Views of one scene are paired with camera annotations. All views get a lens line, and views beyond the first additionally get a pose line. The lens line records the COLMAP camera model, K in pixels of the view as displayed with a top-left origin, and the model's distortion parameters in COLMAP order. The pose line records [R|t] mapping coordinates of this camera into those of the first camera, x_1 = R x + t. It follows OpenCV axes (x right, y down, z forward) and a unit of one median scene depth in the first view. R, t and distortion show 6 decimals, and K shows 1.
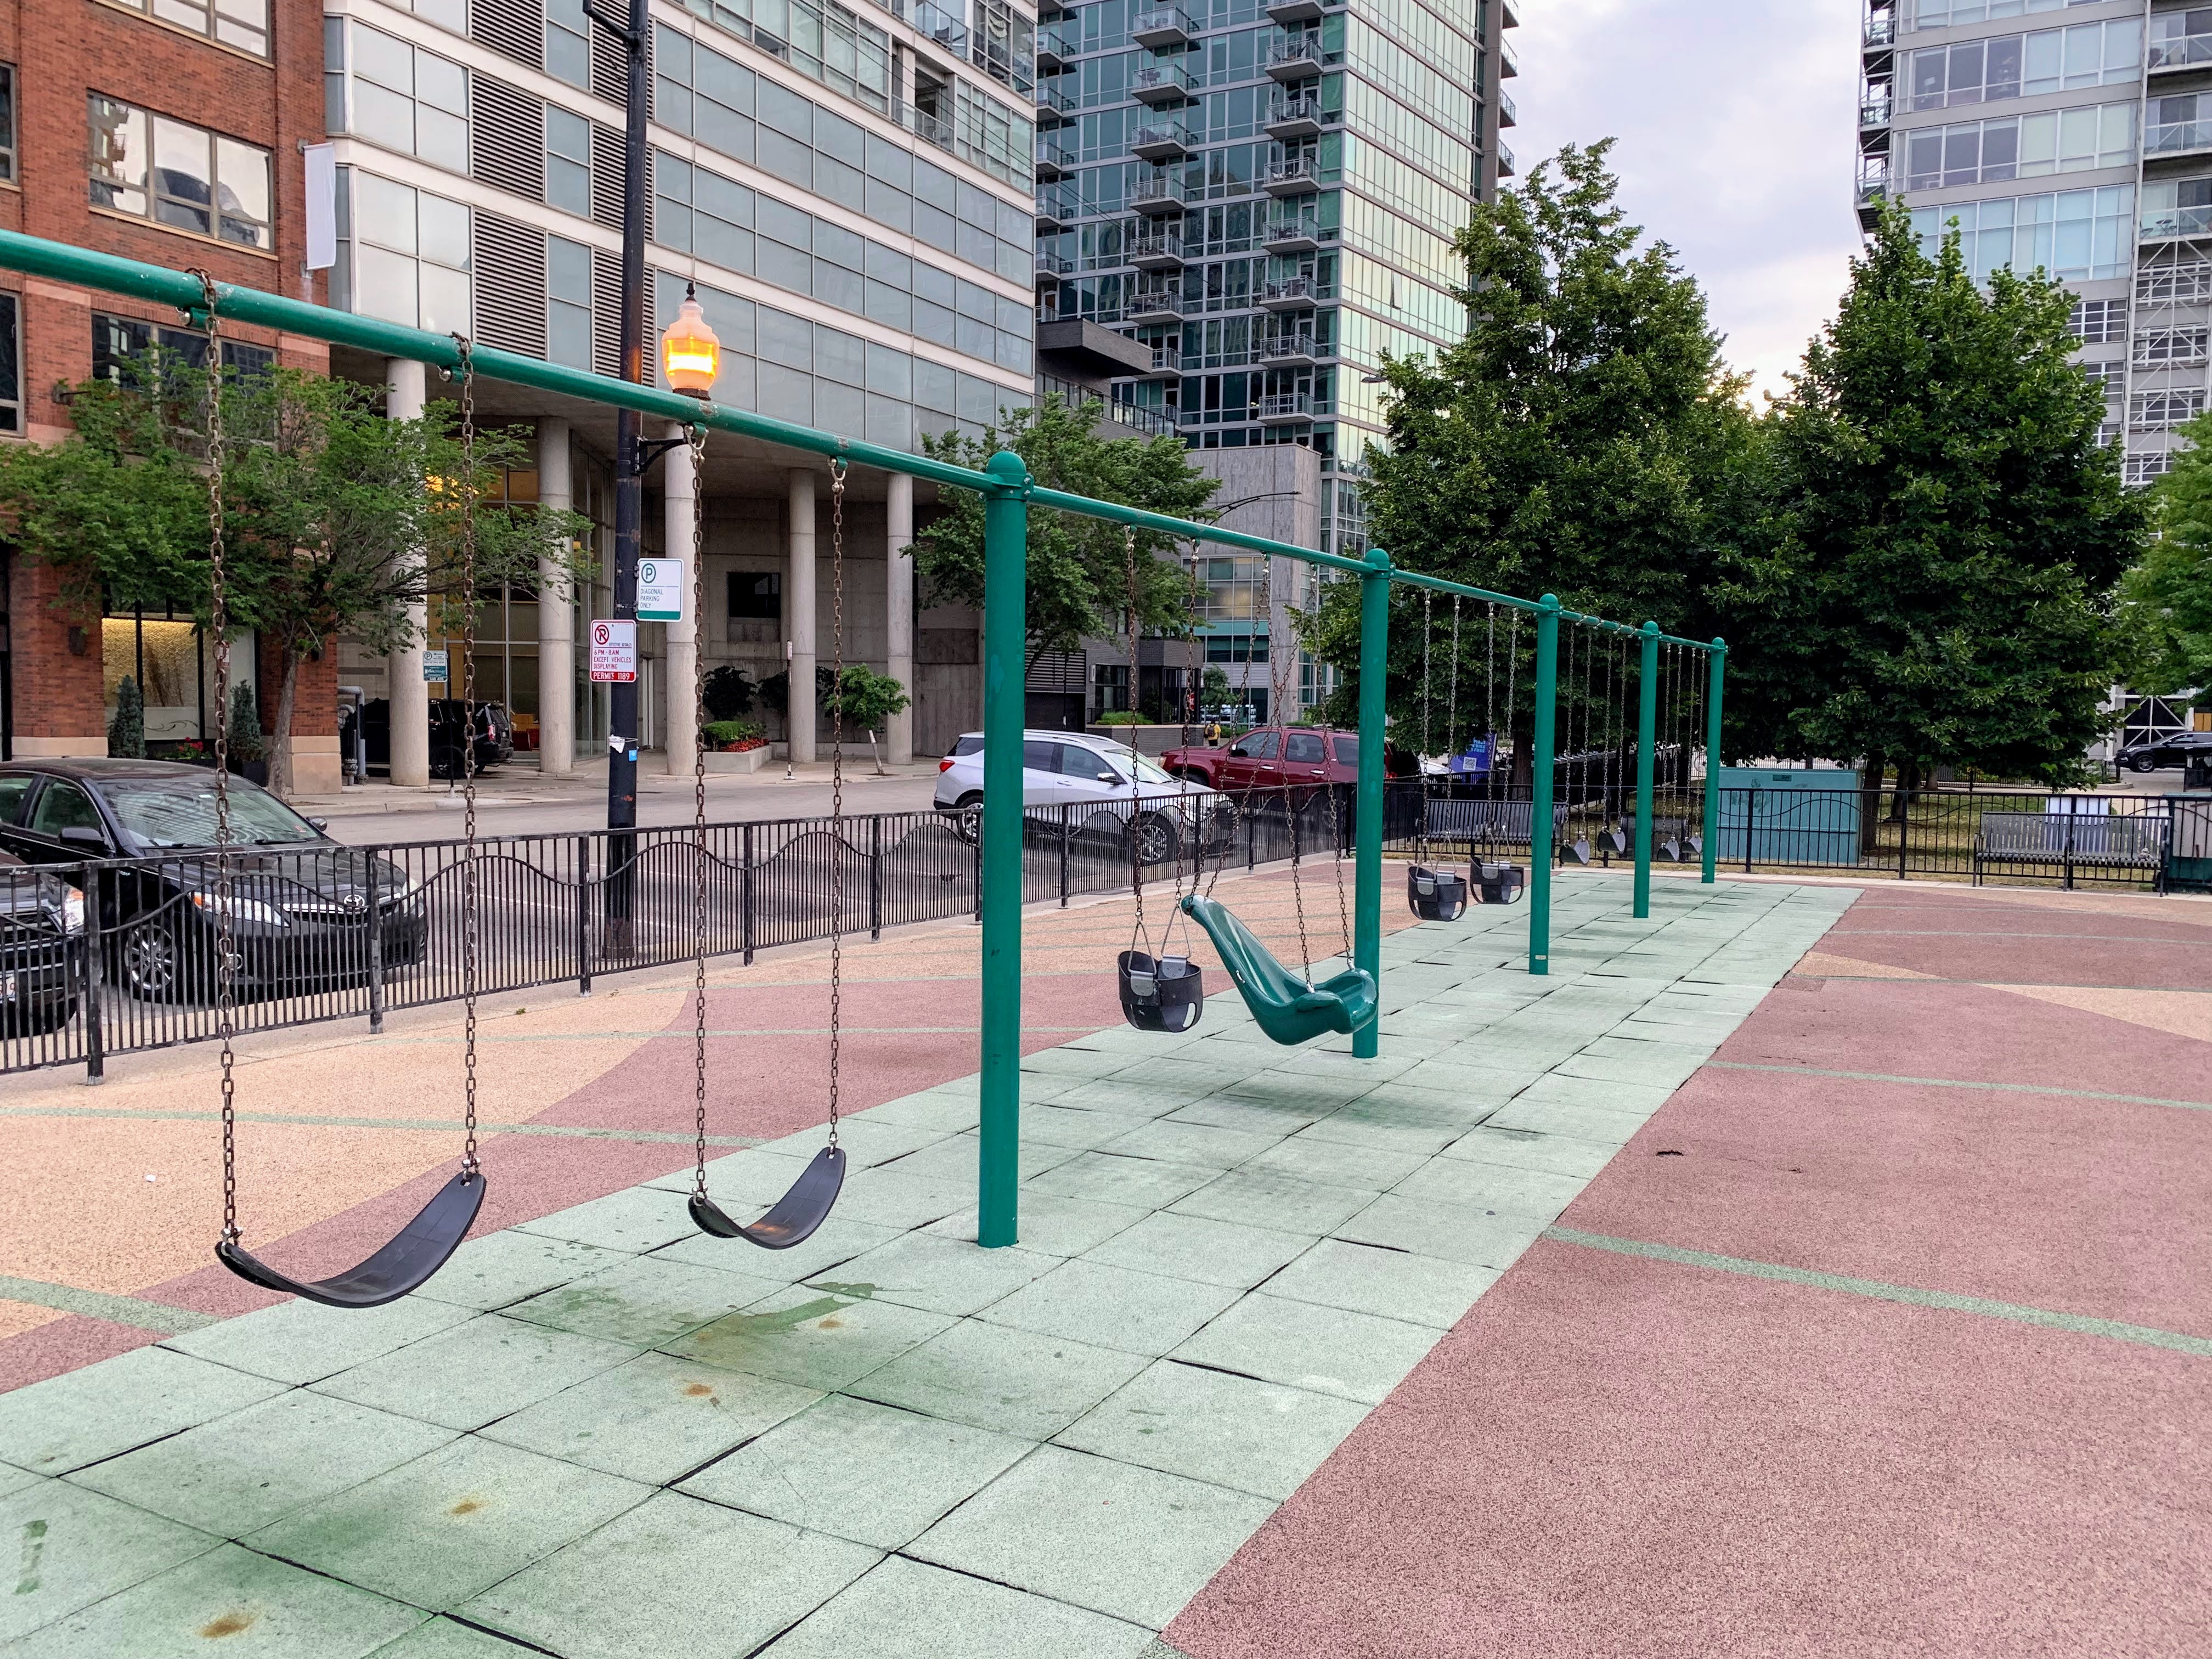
lens RADIAL K [[1714.3, 0, 1093.1], [0, 1714.3, 808.9], [0, 0, 1]] dist [0.025645, -0.019316]
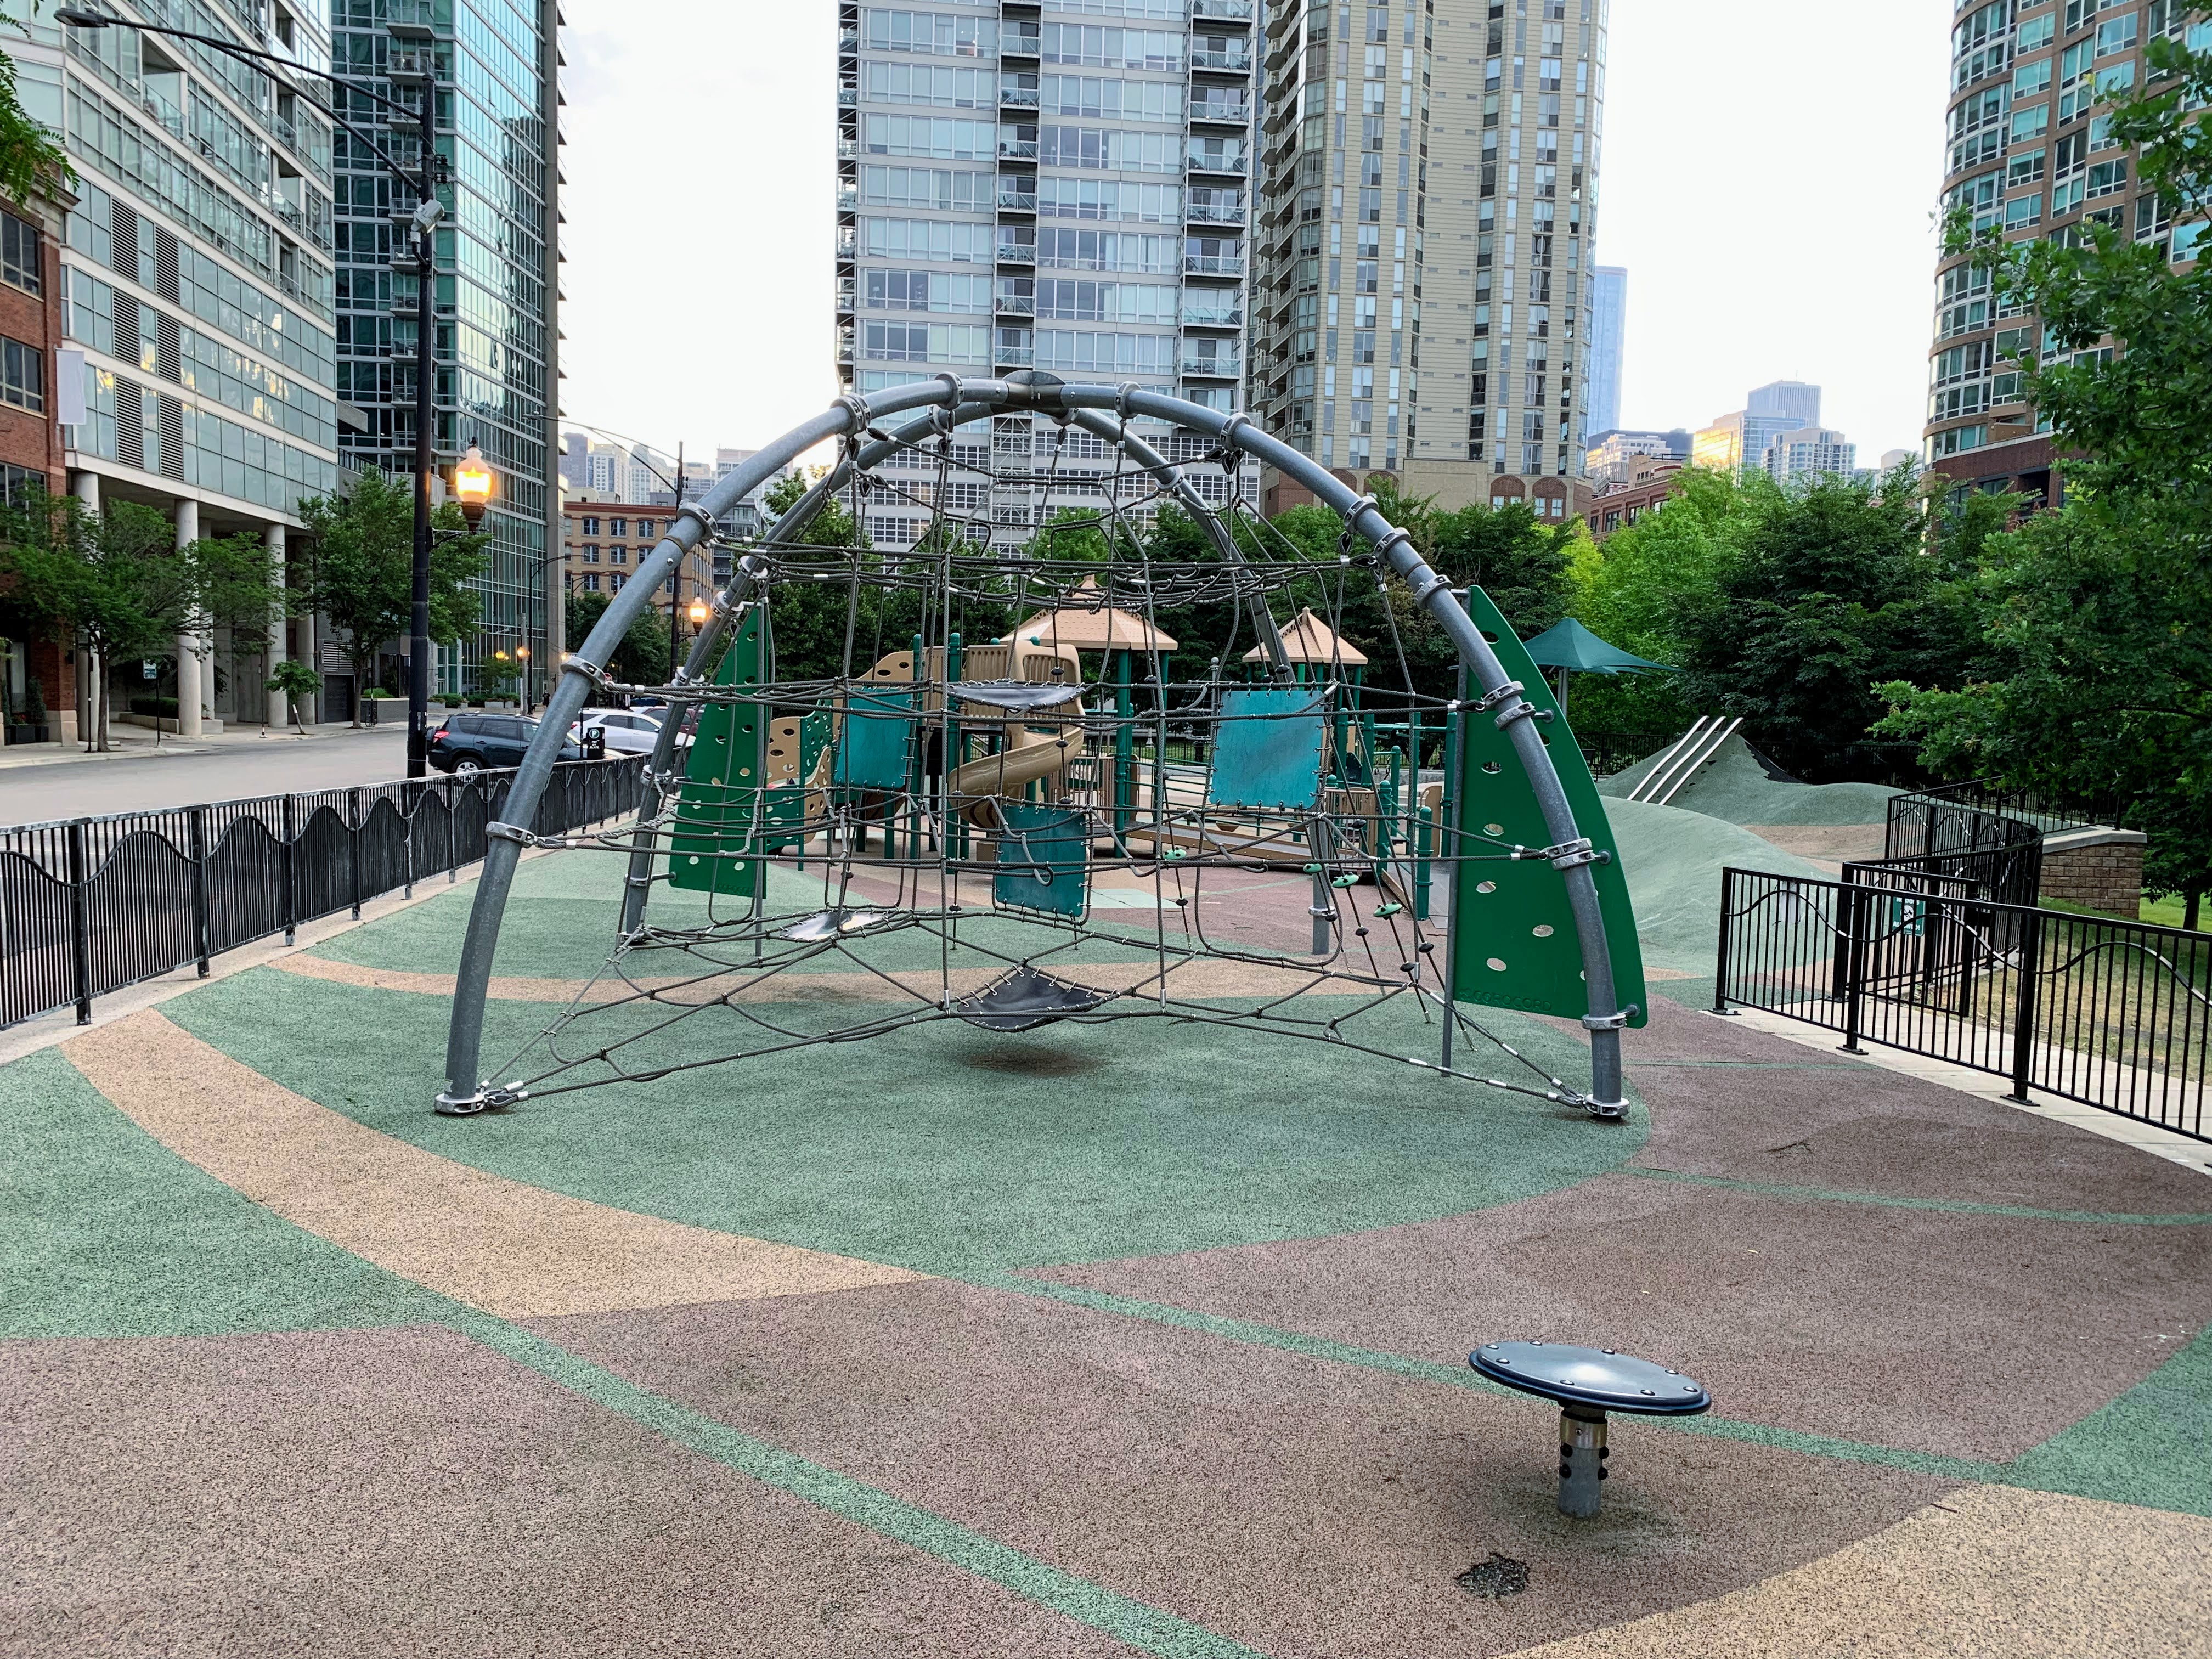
lens RADIAL K [[1714.3, 0, 1114.9], [0, 1714.3, 849.2], [0, 0, 1]] dist [0.025645, -0.019316]
pose [[0.811645, -0.044075, 0.582485, -0.566021], [0.018755, 0.998602, 0.049428, 0.025258], [-0.583849, -0.029193, 0.811337, -0.848015]]
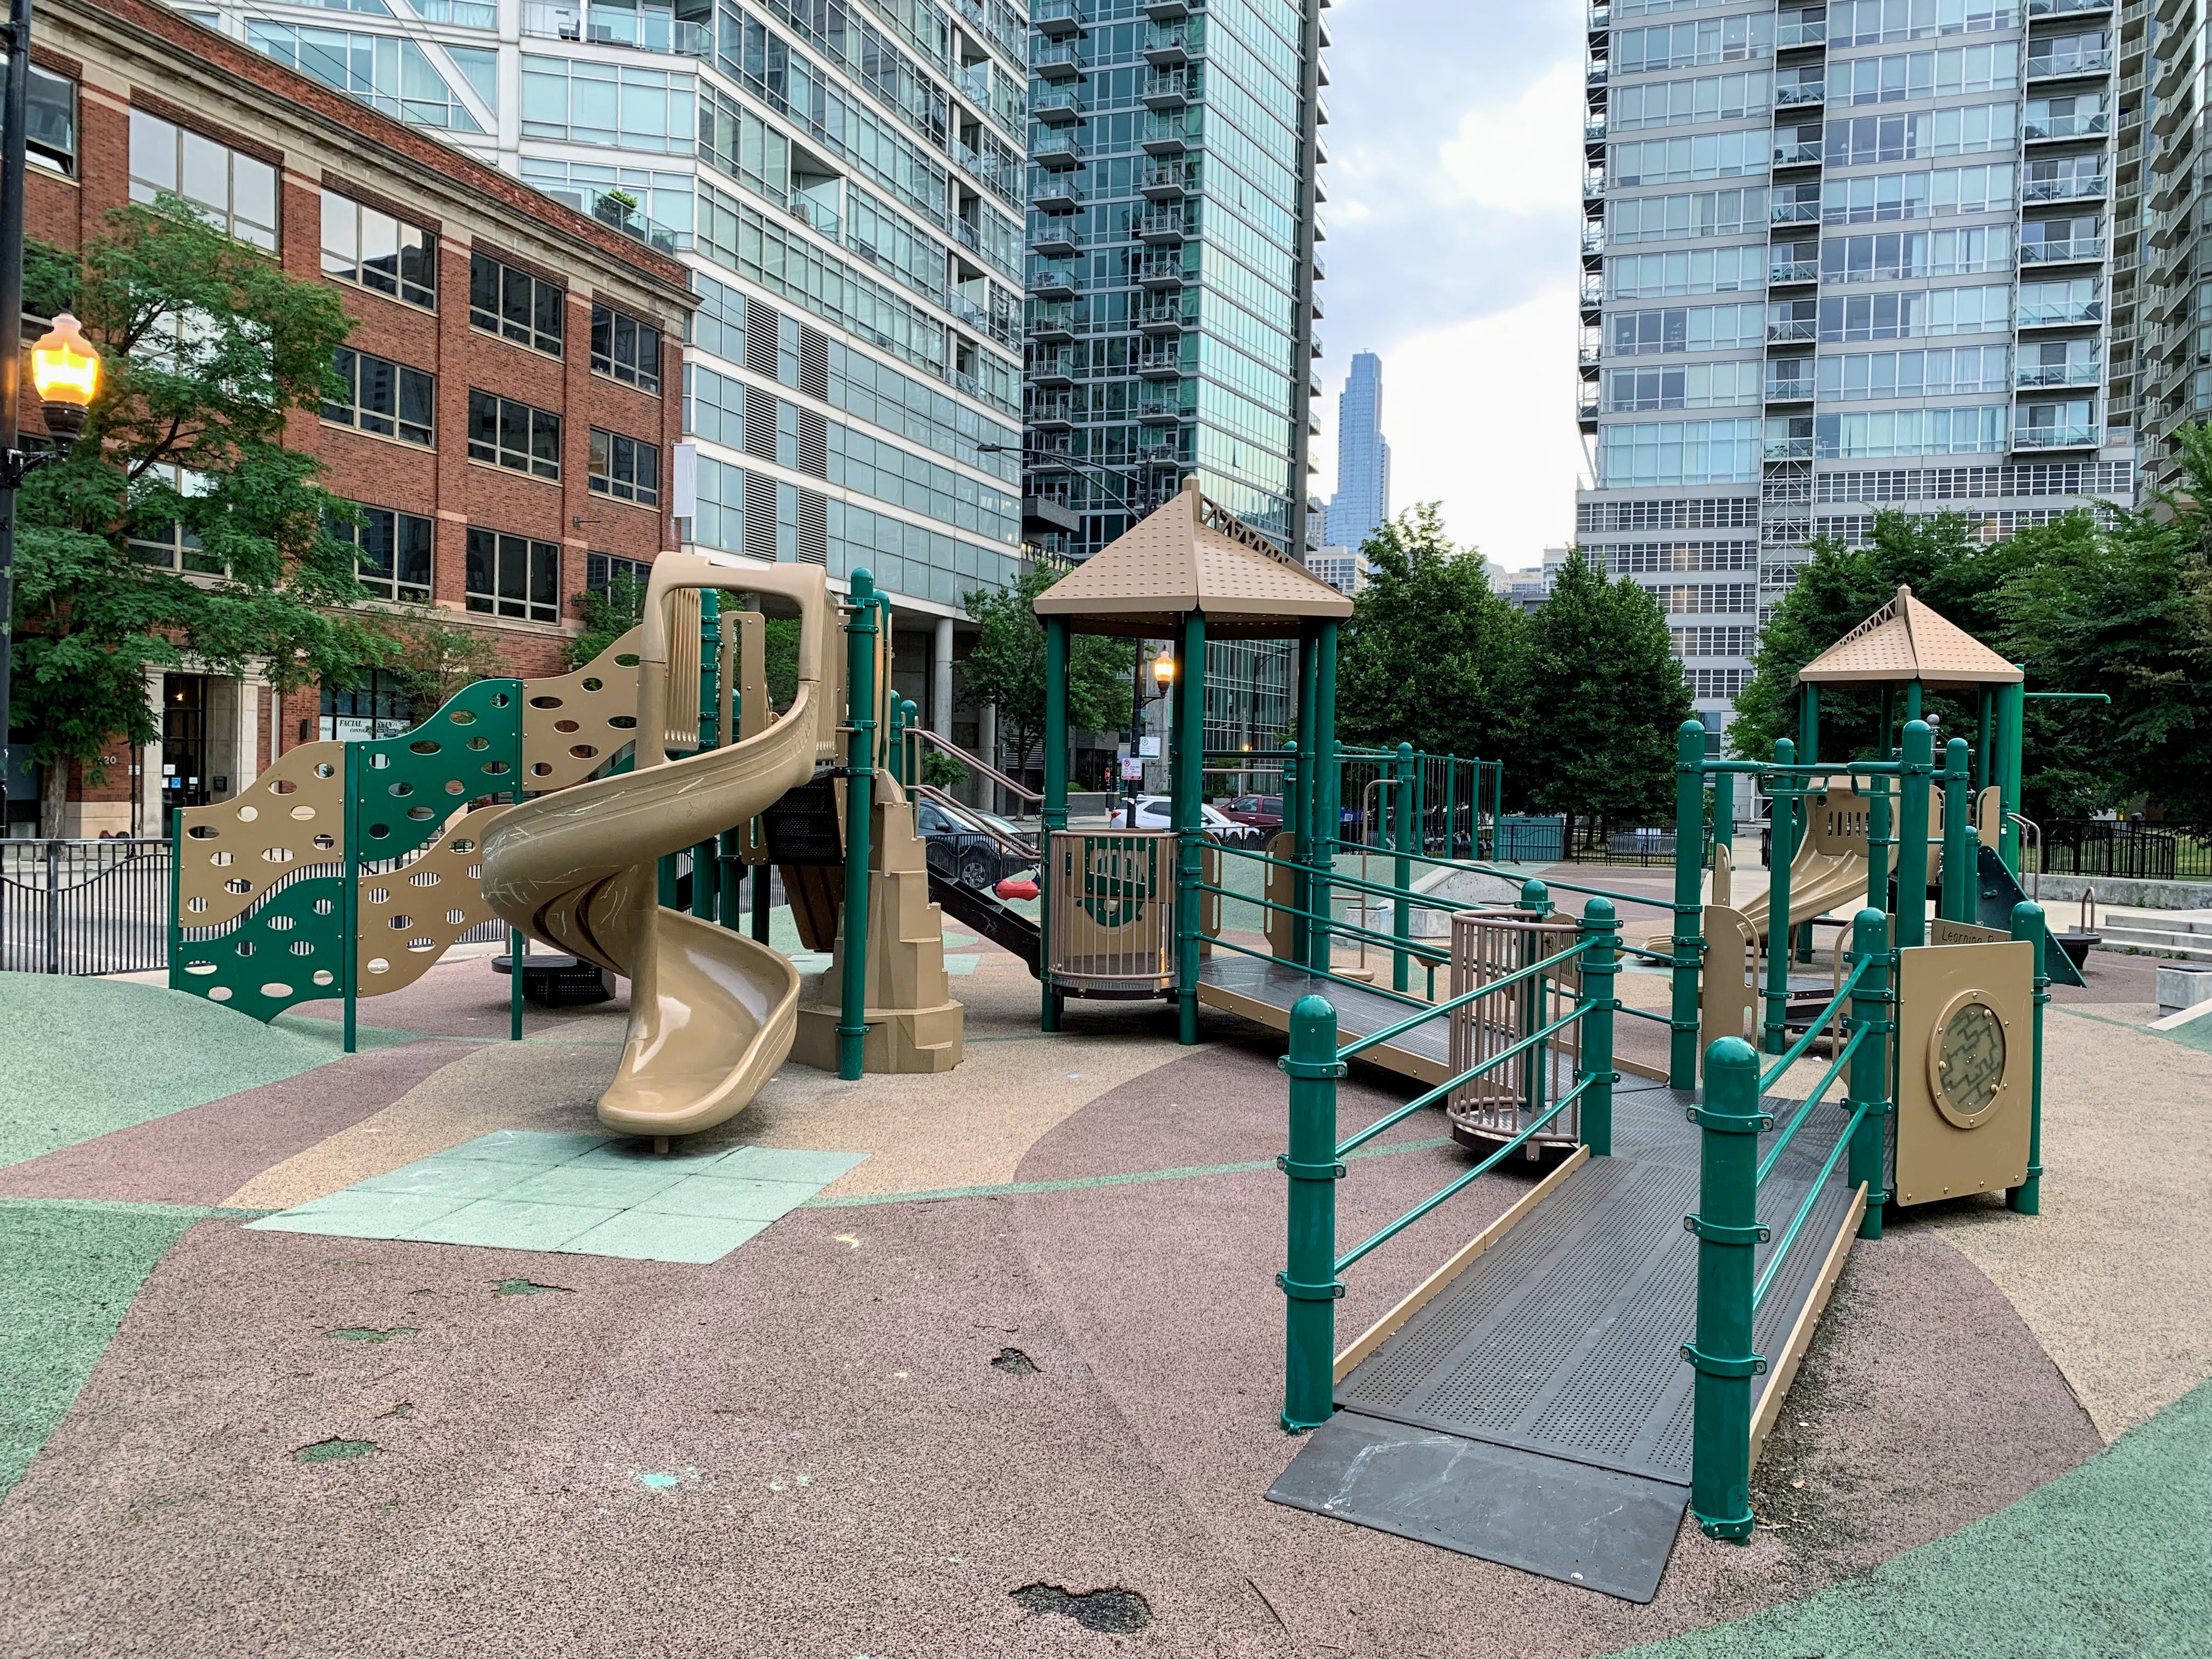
lens RADIAL K [[1714.3, 0, 1121.0], [0, 1714.3, 816.3], [0, 0, 1]] dist [0.025645, -0.019316]
pose [[0.989461, 0.004012, 0.144745, -0.246524], [0.001013, 0.999400, -0.034625, 0.029528], [-0.144797, 0.034406, 0.988863, -0.628949]]
